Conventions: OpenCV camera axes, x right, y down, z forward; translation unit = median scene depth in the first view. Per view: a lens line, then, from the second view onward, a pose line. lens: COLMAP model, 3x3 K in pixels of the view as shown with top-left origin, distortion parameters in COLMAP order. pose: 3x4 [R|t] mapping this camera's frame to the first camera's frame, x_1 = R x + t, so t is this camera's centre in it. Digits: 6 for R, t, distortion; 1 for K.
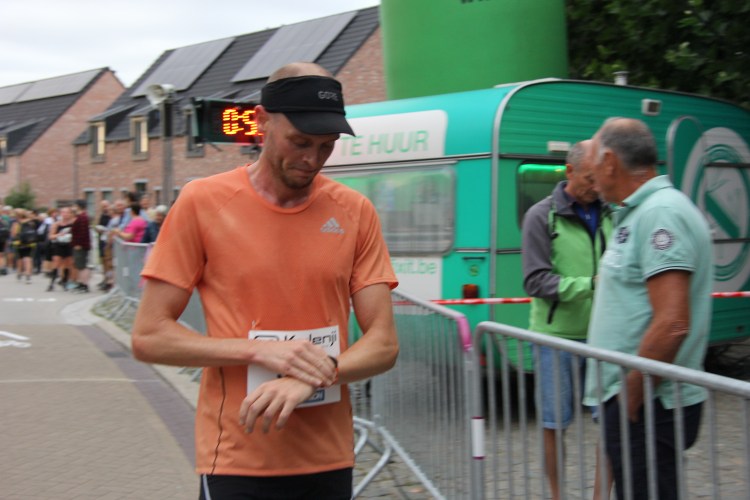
lens RADIAL K [[1159.8, 0, 372.8], [0, 1159.8, 252.7], [0, 0, 1]] dist [0.176037, 0.070026]
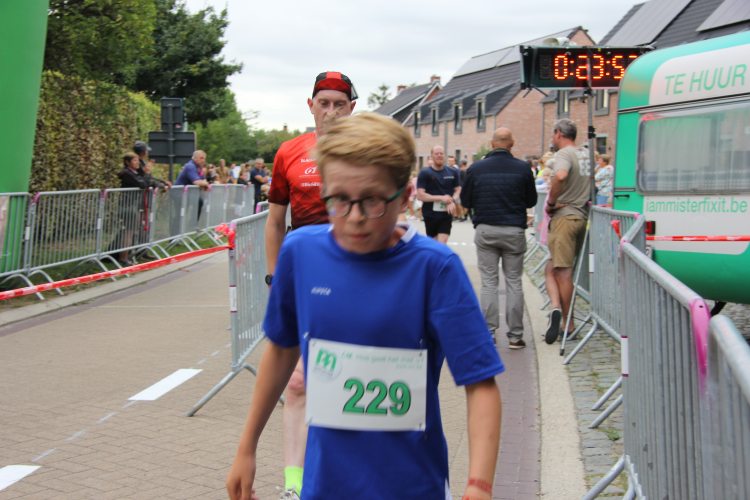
lens RADIAL K [[1128.0, 0, 375.0], [0, 1128.0, 250.0], [0, 0, 1]] dist [0.086408, 0.600691]
pose [[0.915626, 0.023998, -0.401313, 0.120025], [-0.009074, 0.999196, 0.039047, 0.011642], [0.401928, -0.032111, 0.915108, -0.003804]]
